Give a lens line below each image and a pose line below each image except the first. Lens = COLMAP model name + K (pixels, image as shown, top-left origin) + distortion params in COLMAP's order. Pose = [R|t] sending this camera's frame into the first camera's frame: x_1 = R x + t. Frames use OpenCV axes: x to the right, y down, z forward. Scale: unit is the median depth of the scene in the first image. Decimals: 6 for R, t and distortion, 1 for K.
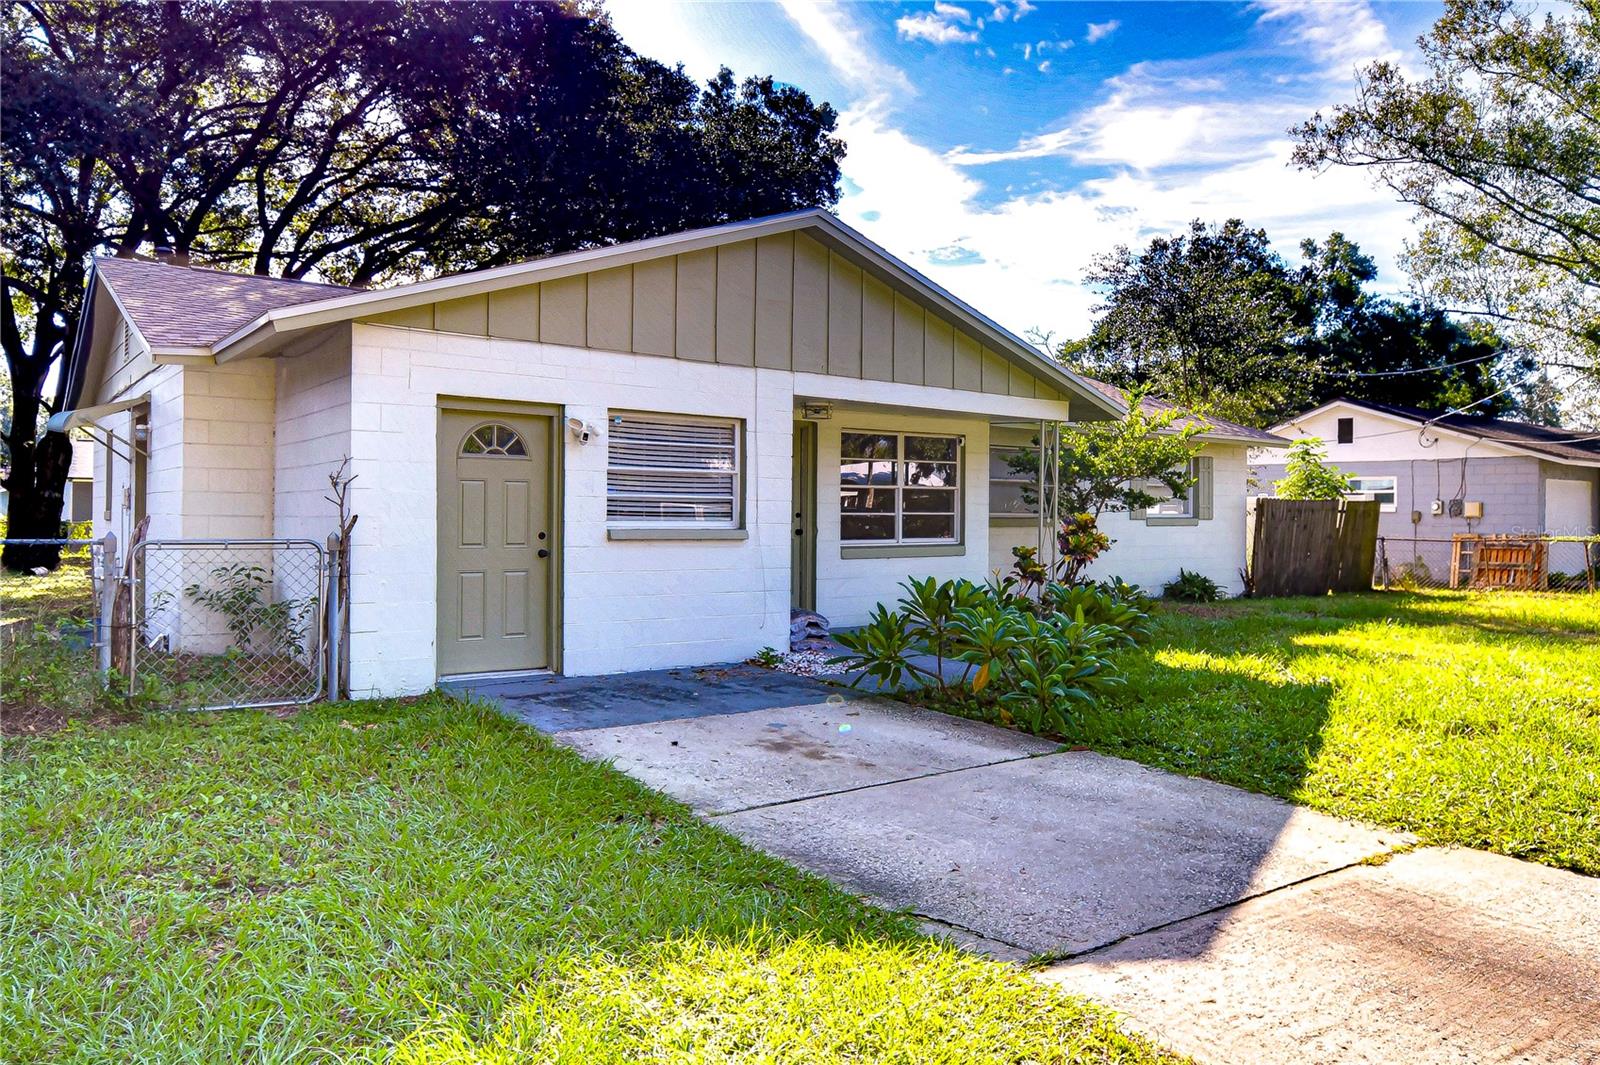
lens RADIAL K [[1040.5, 0, 806.7], [0, 1040.5, 520.7], [0, 0, 1]] dist [-0.008923, -0.001187]
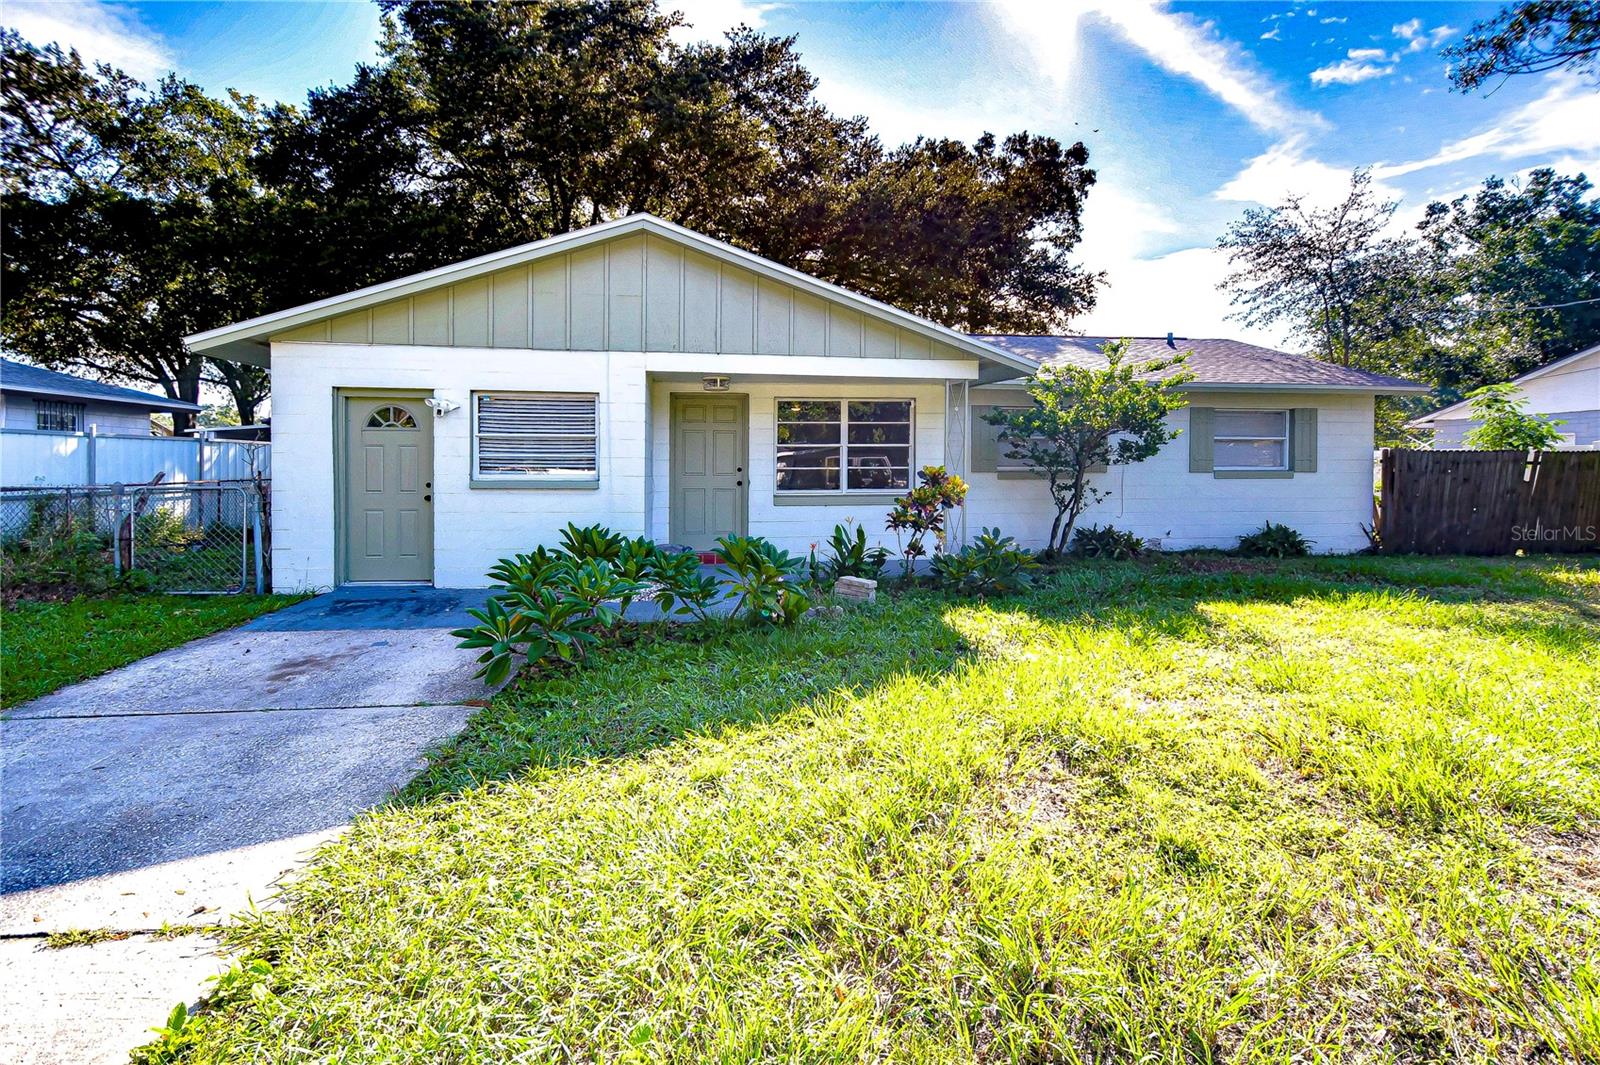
lens RADIAL K [[710.0, 0, 751.6], [0, 710.0, 475.2], [0, 0, 1]] dist [0.002921, -0.005048]
pose [[0.877399, -0.001054, -0.479760, 0.516539], [0.001267, 0.999999, 0.000119, 0.001526], [0.479760, -0.000713, 0.877400, 0.340222]]
